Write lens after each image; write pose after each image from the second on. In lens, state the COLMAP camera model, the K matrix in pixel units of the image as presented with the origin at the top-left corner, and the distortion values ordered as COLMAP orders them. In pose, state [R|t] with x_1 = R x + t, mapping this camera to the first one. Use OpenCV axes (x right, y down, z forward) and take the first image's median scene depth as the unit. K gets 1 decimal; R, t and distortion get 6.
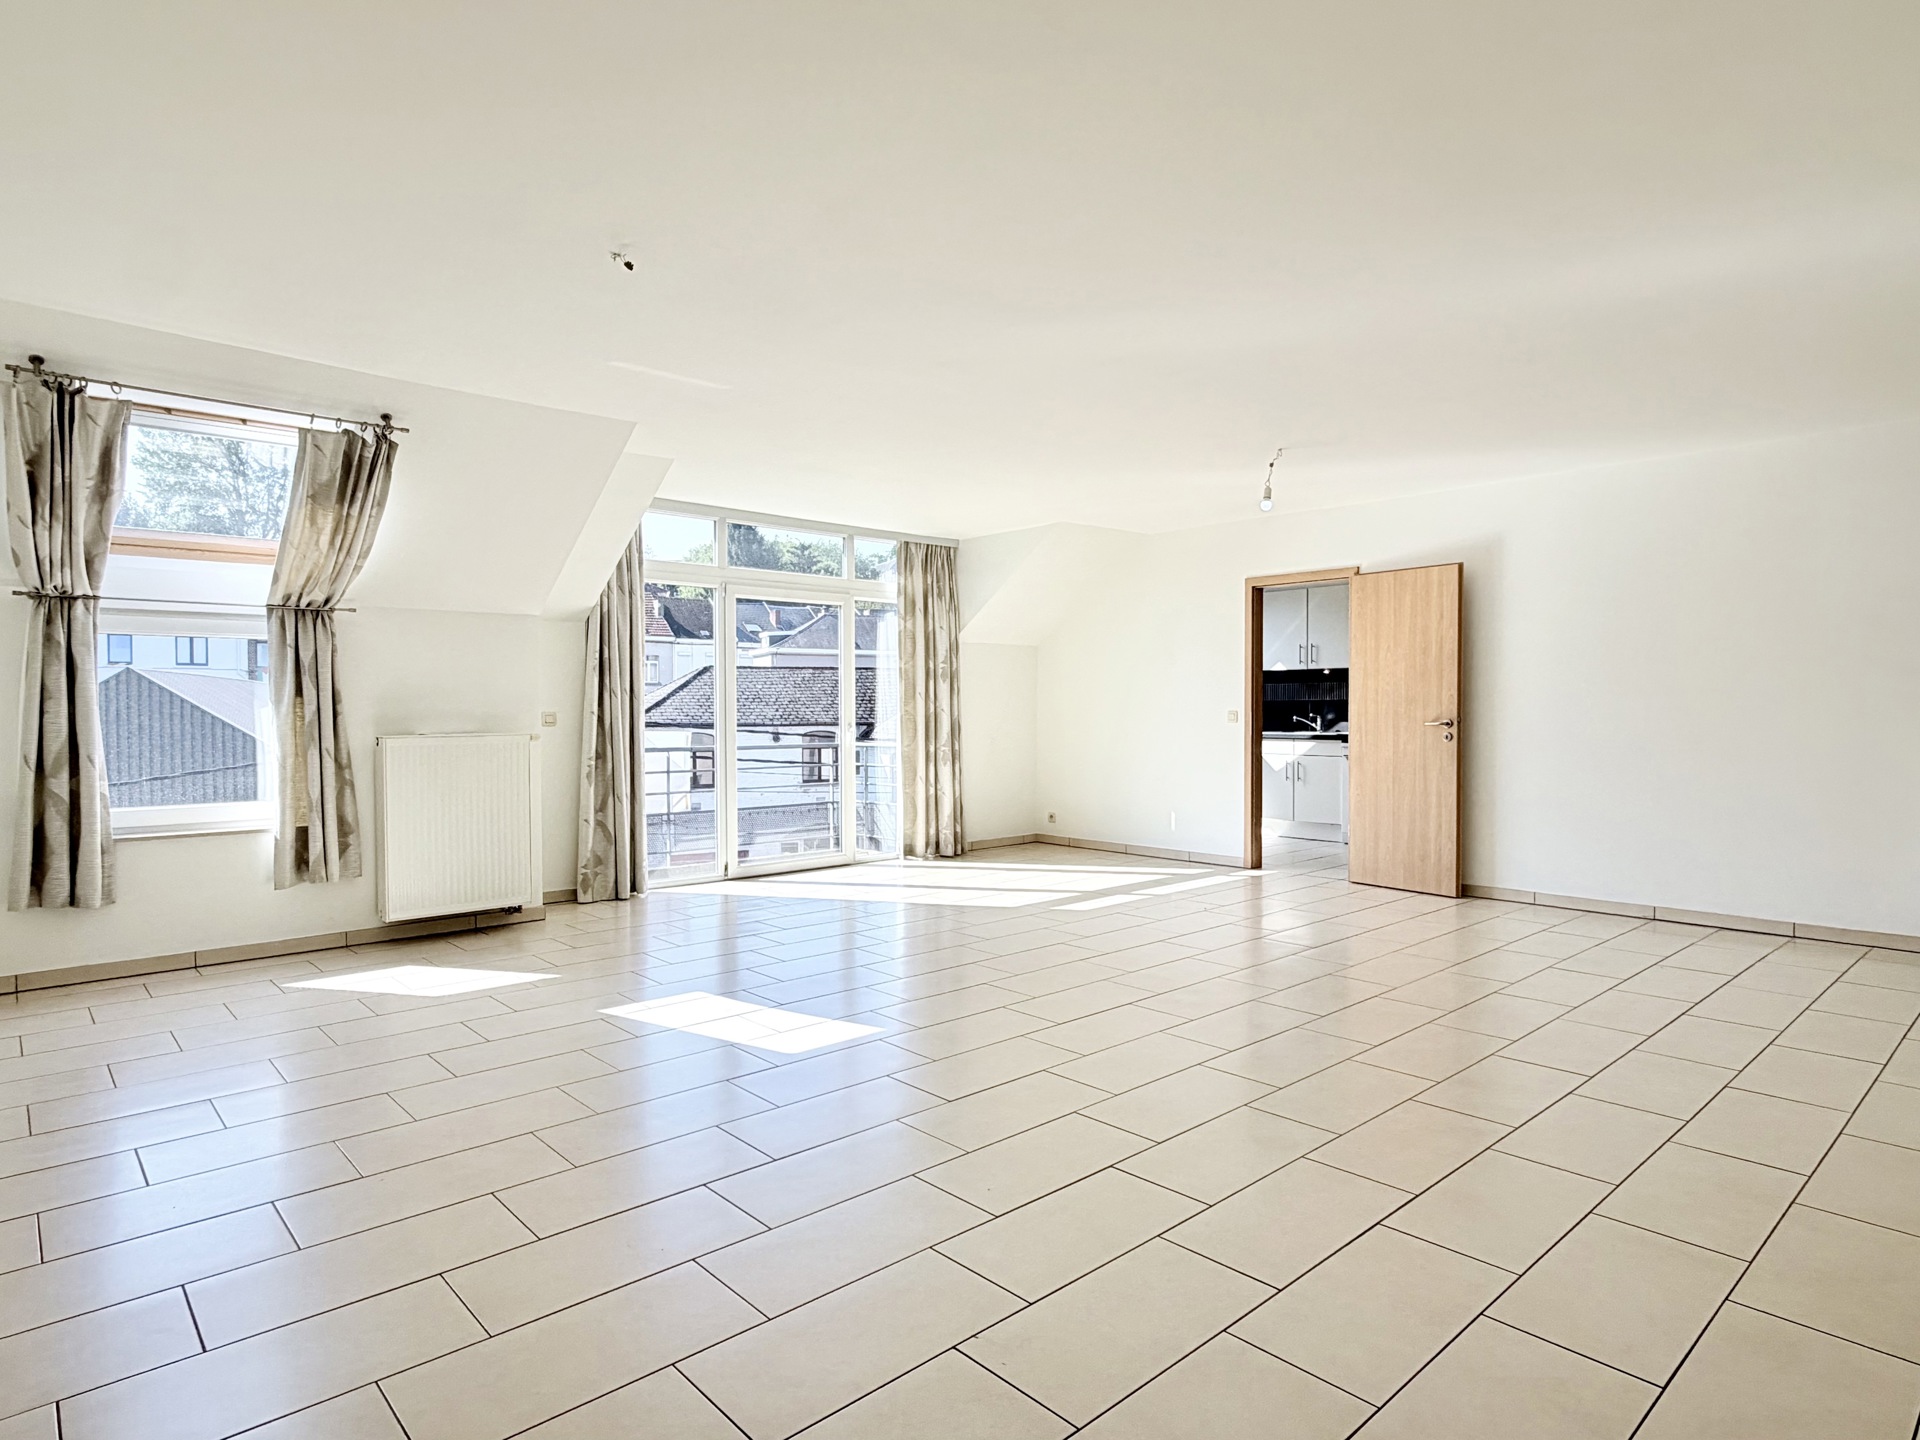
lens RADIAL K [[1067.8, 0, 960.0], [0, 1067.8, 720.0], [0, 0, 1]] dist [0.001970, 0.000501]
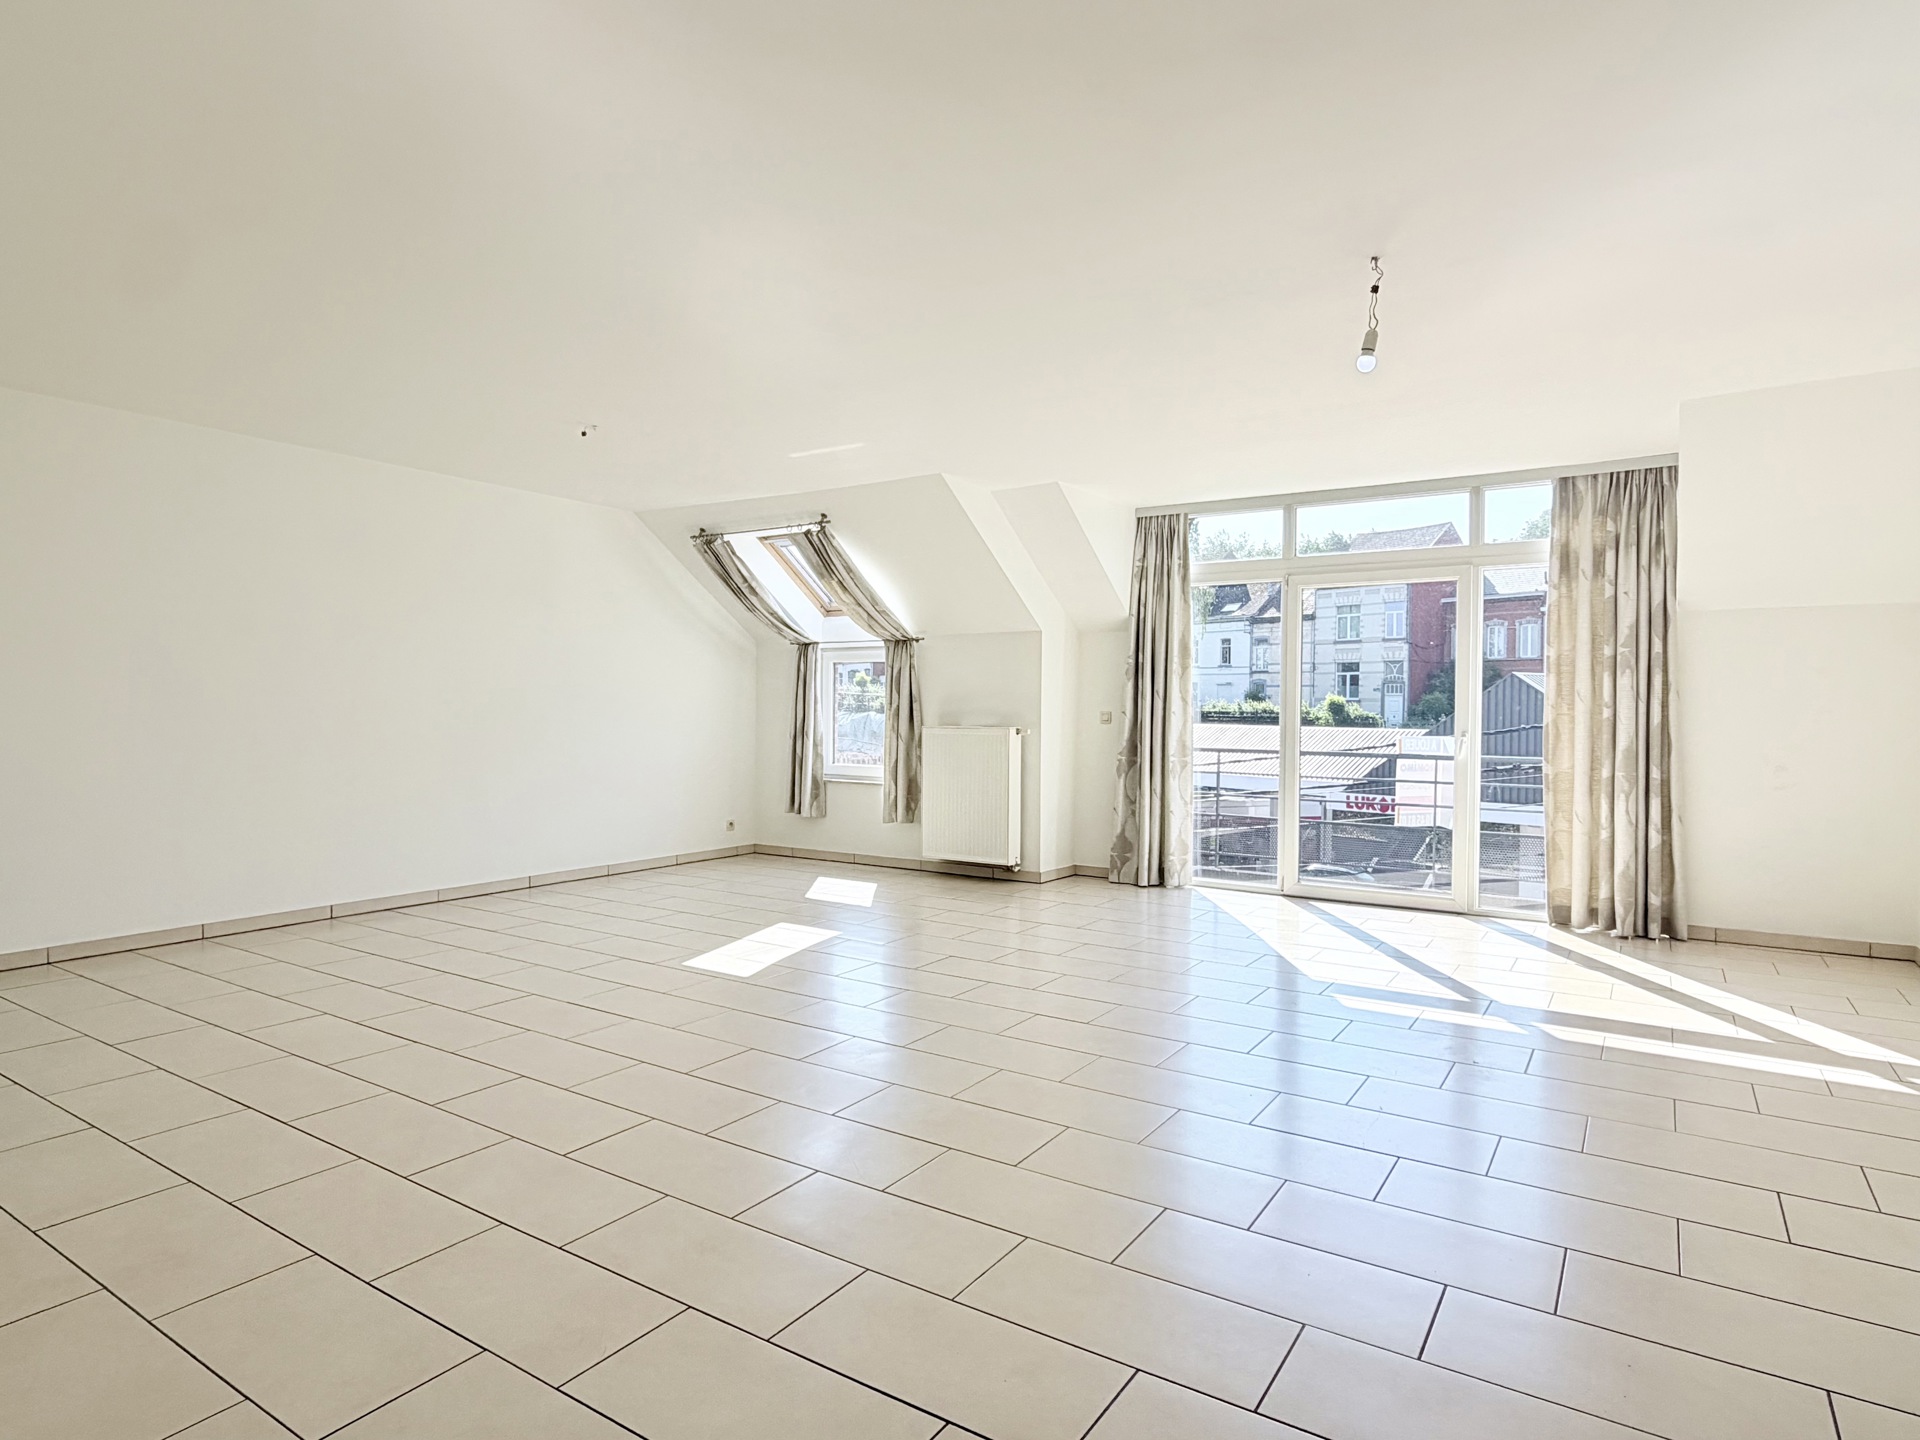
lens RADIAL K [[1067.8, 0, 960.0], [0, 1067.8, 720.0], [0, 0, 1]] dist [0.001970, 0.000501]
pose [[0.248775, 0.017940, -0.968395, 0.690609], [-0.019275, 0.999722, 0.013569, -0.010779], [0.968369, 0.015290, 0.249052, 0.563093]]
